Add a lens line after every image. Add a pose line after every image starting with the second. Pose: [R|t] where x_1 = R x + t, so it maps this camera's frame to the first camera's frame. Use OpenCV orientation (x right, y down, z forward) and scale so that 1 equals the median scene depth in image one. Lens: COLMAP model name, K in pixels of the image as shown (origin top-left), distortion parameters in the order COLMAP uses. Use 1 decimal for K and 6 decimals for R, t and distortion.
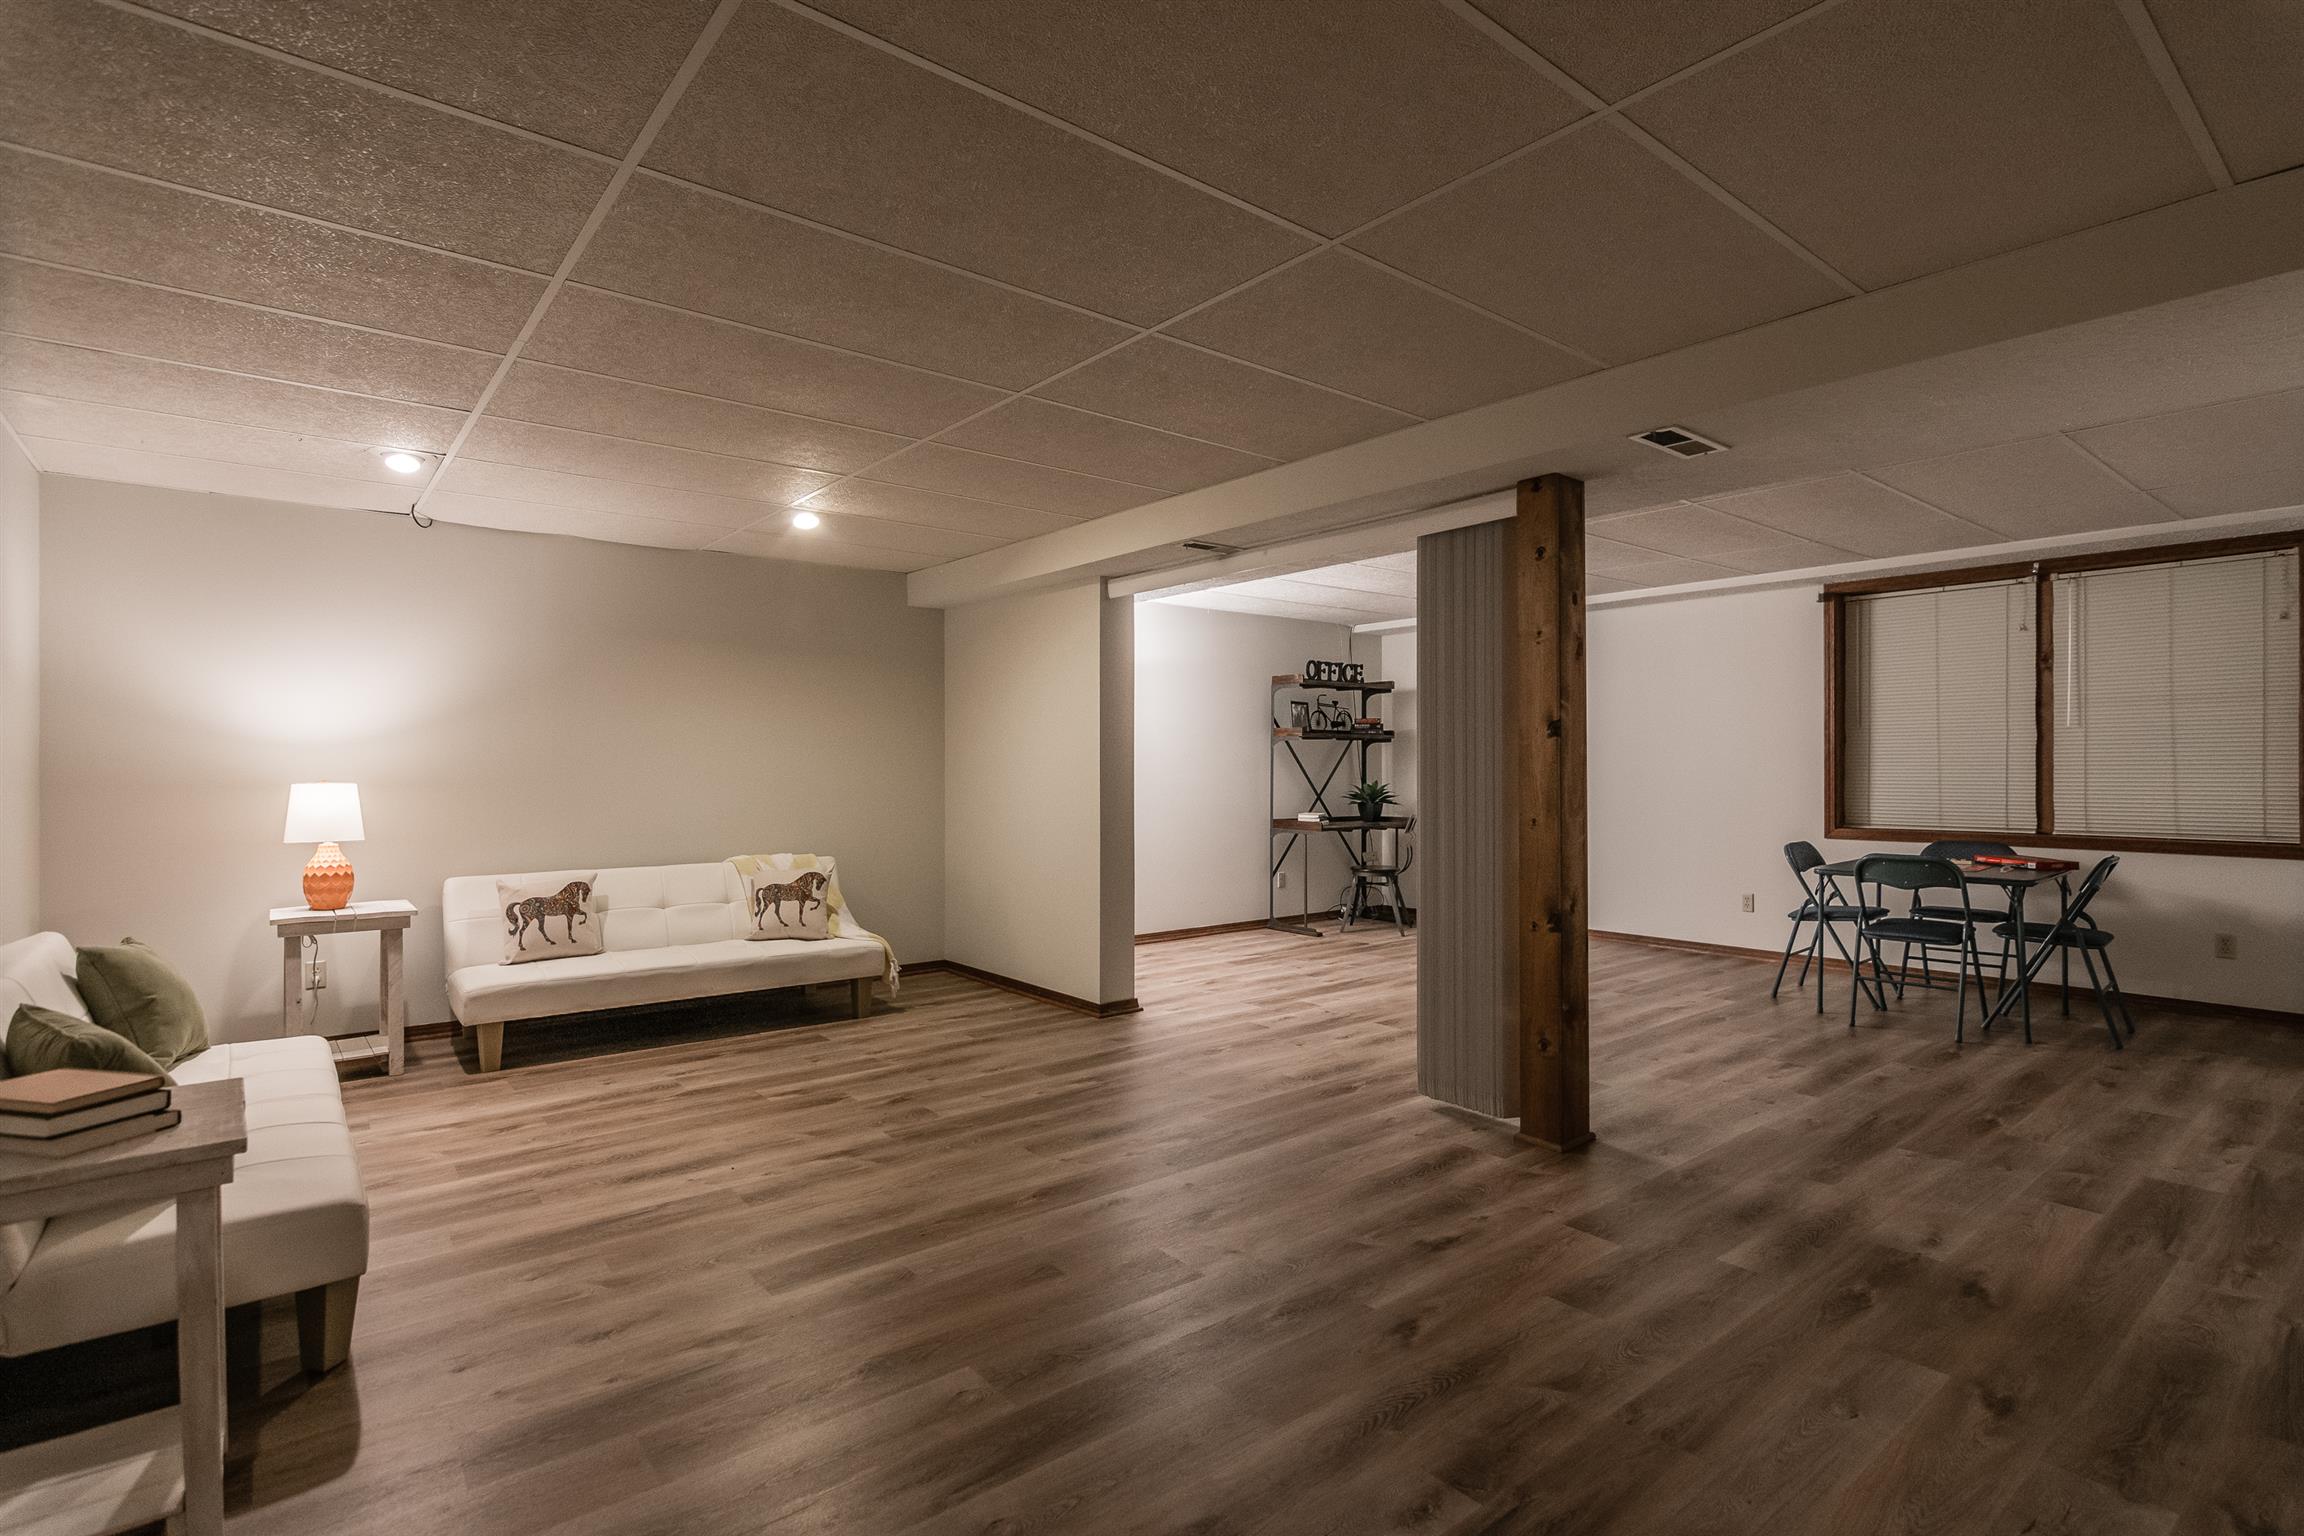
lens RADIAL K [[1107.5, 0, 1152.0], [0, 1107.5, 768.0], [0, 0, 1]] dist [0.004971, -0.011242]
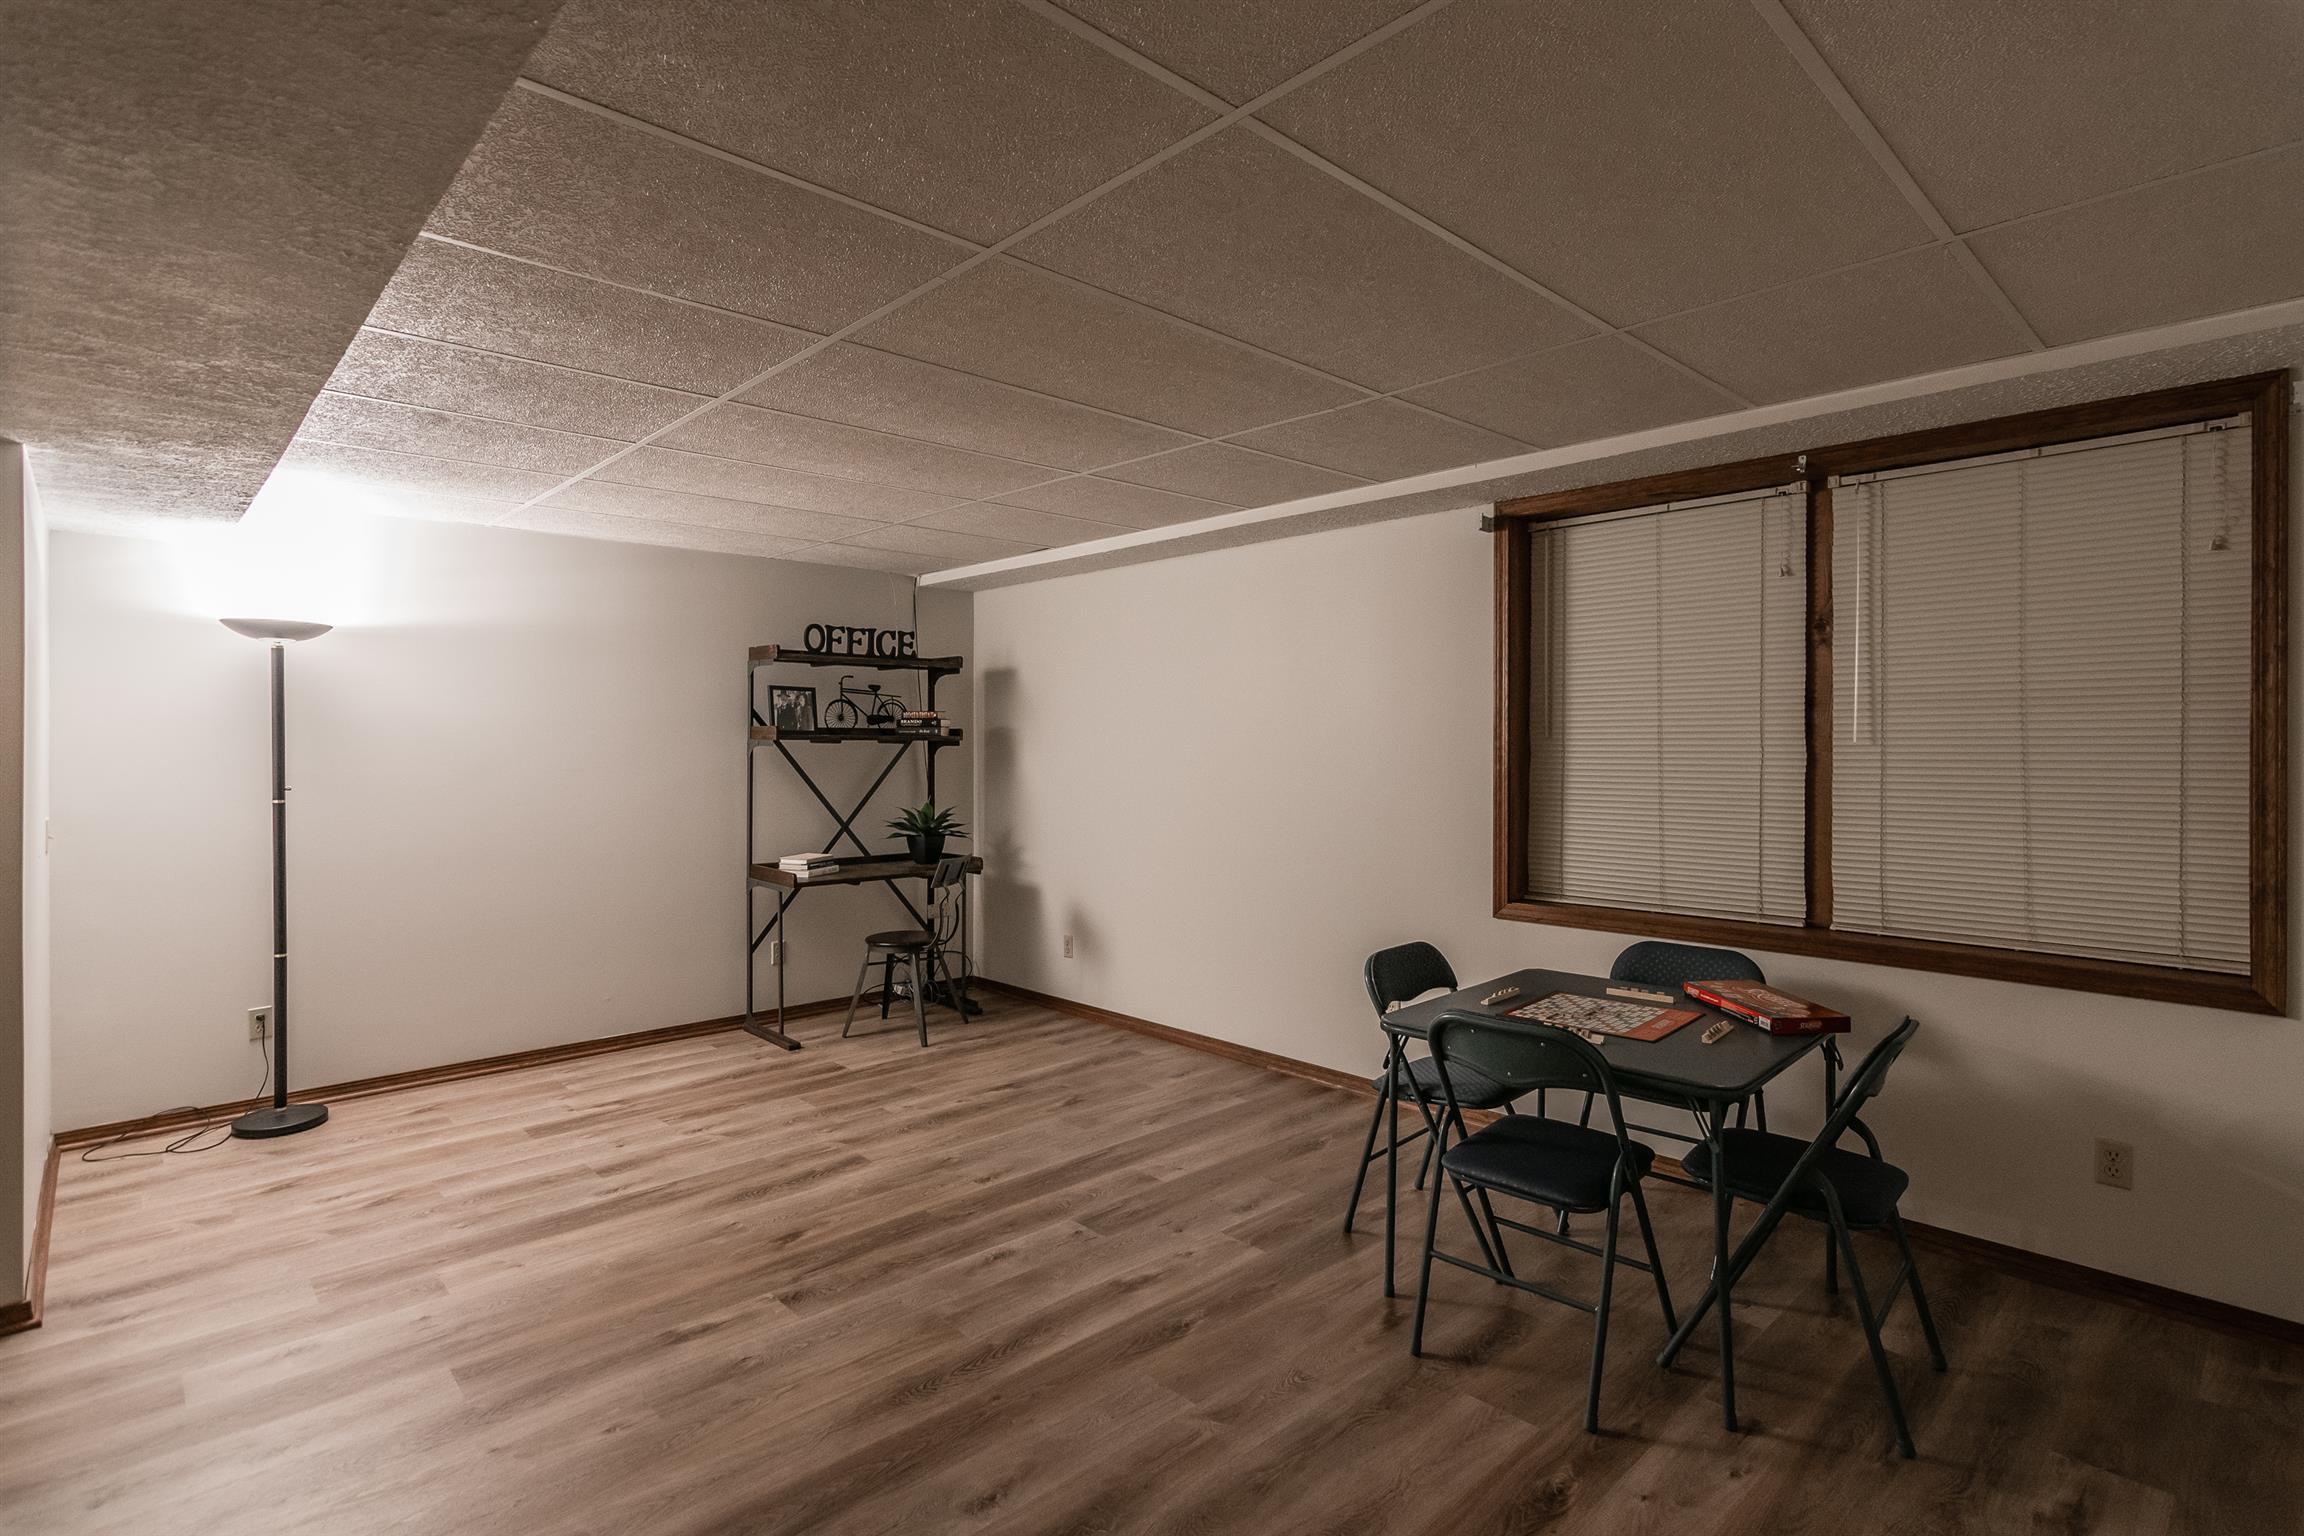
lens RADIAL K [[1113.9, 0, 1152.1], [0, 1113.9, 751.7], [0, 0, 1]] dist [-0.001968, -0.018151]
pose [[0.995867, 0.004470, 0.090713, 0.298025], [-0.004582, 0.999989, 0.001026, -0.022929], [-0.090707, -0.001437, 0.995877, 0.331500]]
